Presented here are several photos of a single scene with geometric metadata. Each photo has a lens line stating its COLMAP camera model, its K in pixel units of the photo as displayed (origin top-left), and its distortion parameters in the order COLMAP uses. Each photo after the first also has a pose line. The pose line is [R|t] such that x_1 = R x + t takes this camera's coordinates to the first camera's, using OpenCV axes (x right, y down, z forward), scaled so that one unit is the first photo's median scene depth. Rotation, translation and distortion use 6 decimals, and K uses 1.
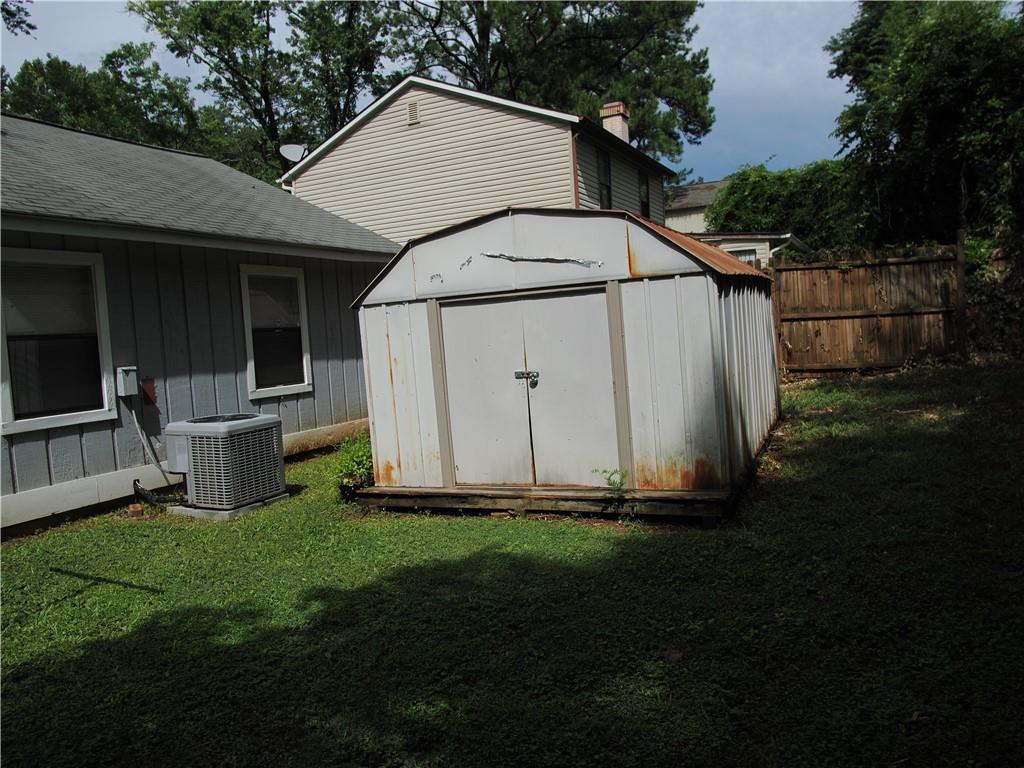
lens RADIAL K [[752.5, 0, 511.9], [0, 752.5, 384.5], [0, 0, 1]] dist [-0.035450, 0.009990]
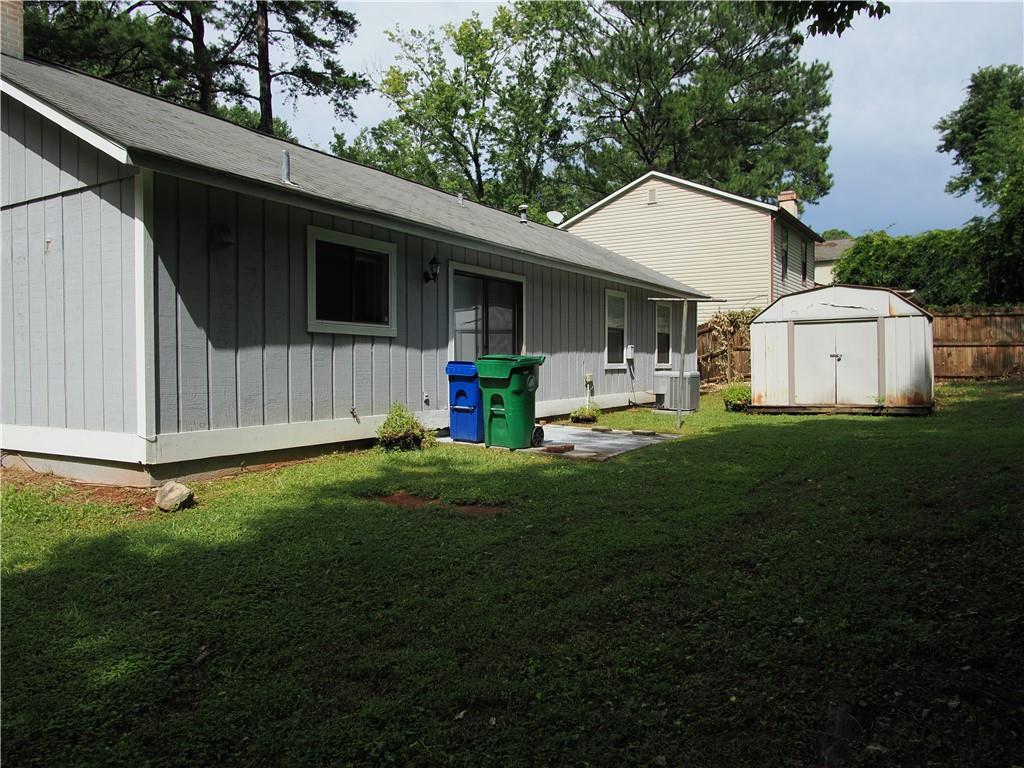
lens RADIAL K [[752.5, 0, 513.7], [0, 752.5, 379.7], [0, 0, 1]] dist [-0.035450, 0.009990]
pose [[0.994123, 0.056052, -0.092611, -0.353028], [-0.060487, 0.997118, -0.045801, 0.106869], [0.089777, 0.051133, 0.994648, -0.648305]]
